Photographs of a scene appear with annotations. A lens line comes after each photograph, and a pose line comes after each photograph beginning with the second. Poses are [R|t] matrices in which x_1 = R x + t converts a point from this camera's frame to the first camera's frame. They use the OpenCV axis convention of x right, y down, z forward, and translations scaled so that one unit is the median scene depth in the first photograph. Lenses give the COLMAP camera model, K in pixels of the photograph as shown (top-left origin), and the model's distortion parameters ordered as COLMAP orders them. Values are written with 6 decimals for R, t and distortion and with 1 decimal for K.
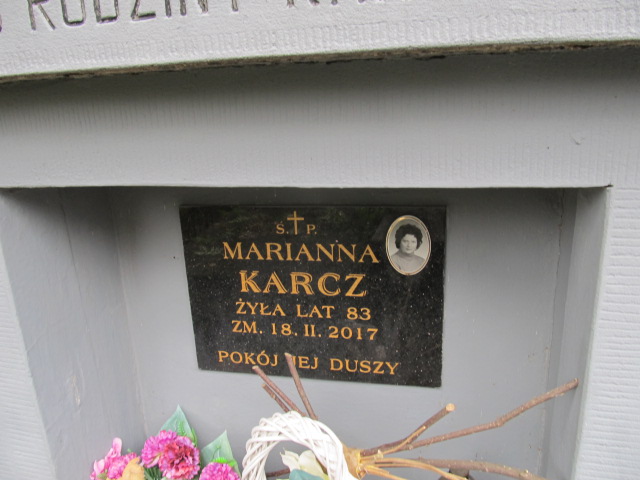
lens RADIAL K [[541.8, 0, 320.0], [0, 541.8, 240.0], [0, 0, 1]] dist [-0.063672, 0.007866]
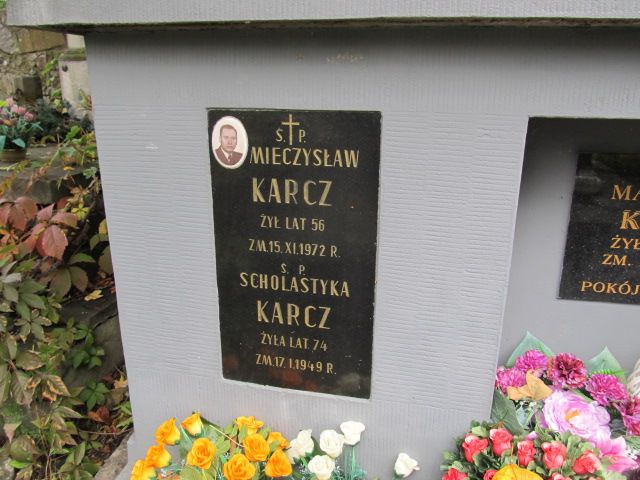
lens RADIAL K [[541.8, 0, 320.0], [0, 541.8, 240.0], [0, 0, 1]] dist [-0.063672, 0.007866]
pose [[0.999007, 0.040002, 0.019602, -0.810065], [-0.040518, 0.998822, 0.026706, 0.115194], [-0.018511, -0.027474, 0.999451, -0.129907]]
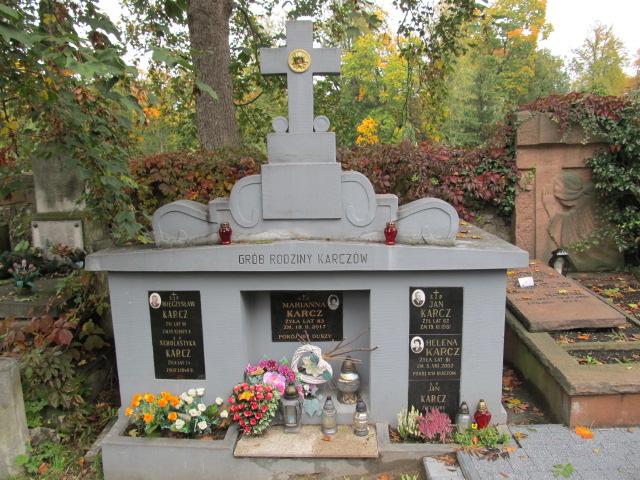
lens RADIAL K [[541.8, 0, 320.0], [0, 541.8, 240.0], [0, 0, 1]] dist [-0.063672, 0.007866]
pose [[0.983175, -0.011433, 0.182311, -0.572423], [0.032432, 0.993109, -0.112620, 0.002384], [-0.179767, 0.116638, 0.976770, -2.549495]]
